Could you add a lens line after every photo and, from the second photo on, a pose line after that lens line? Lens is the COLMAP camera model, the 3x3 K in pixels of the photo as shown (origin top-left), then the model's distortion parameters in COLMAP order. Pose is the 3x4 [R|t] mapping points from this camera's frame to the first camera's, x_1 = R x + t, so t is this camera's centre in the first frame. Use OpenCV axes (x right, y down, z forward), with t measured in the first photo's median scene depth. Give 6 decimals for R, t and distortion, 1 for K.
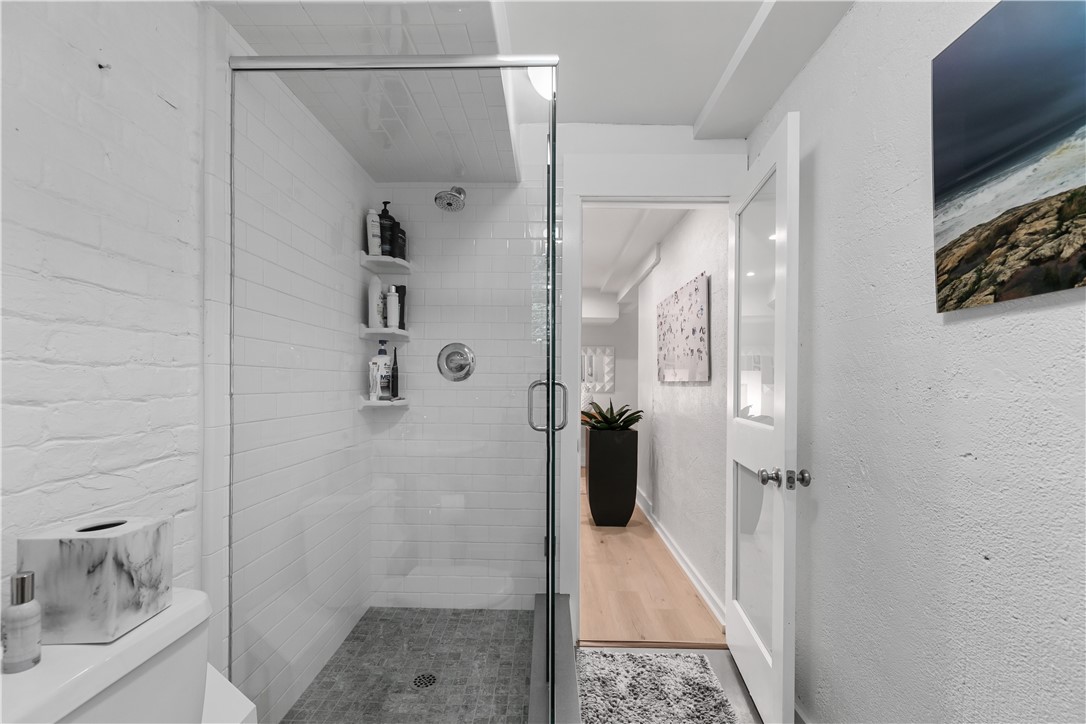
lens RADIAL K [[496.4, 0, 543.0], [0, 496.4, 362.0], [0, 0, 1]] dist [-0.001400, -0.000403]
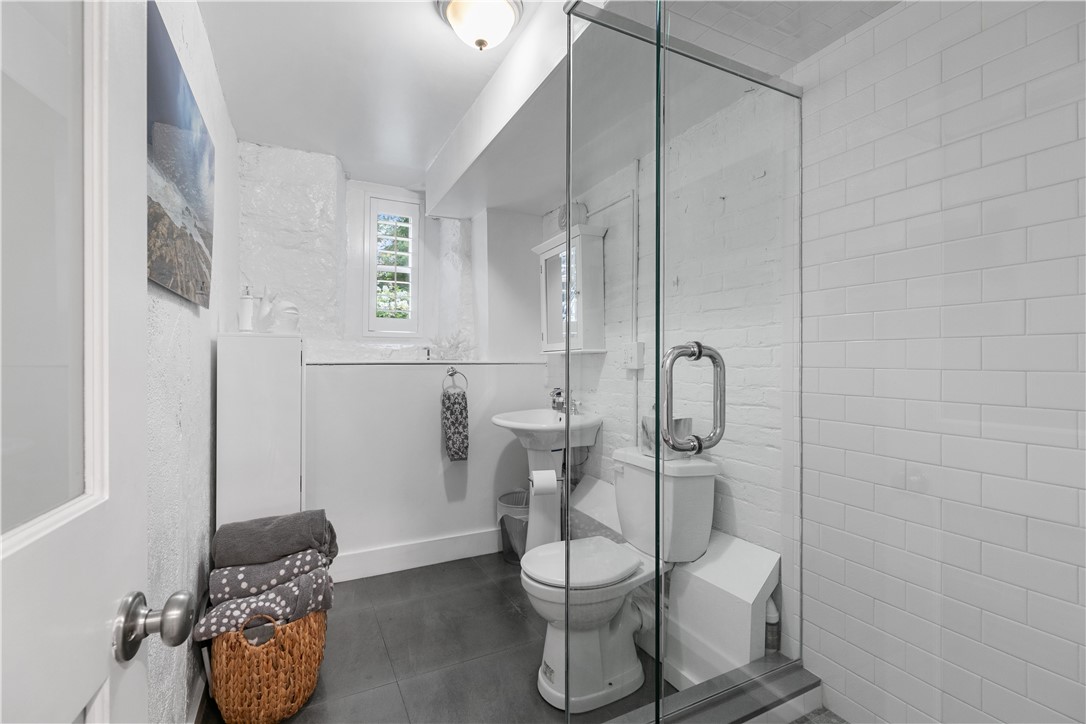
lens RADIAL K [[496.4, 0, 543.0], [0, 496.4, 362.0], [0, 0, 1]] dist [-0.001400, -0.000403]
pose [[-0.879989, -0.004707, -0.474970, 0.549369], [0.012218, 0.999396, -0.032541, 0.093966], [0.474836, -0.034439, -0.879400, 1.968209]]
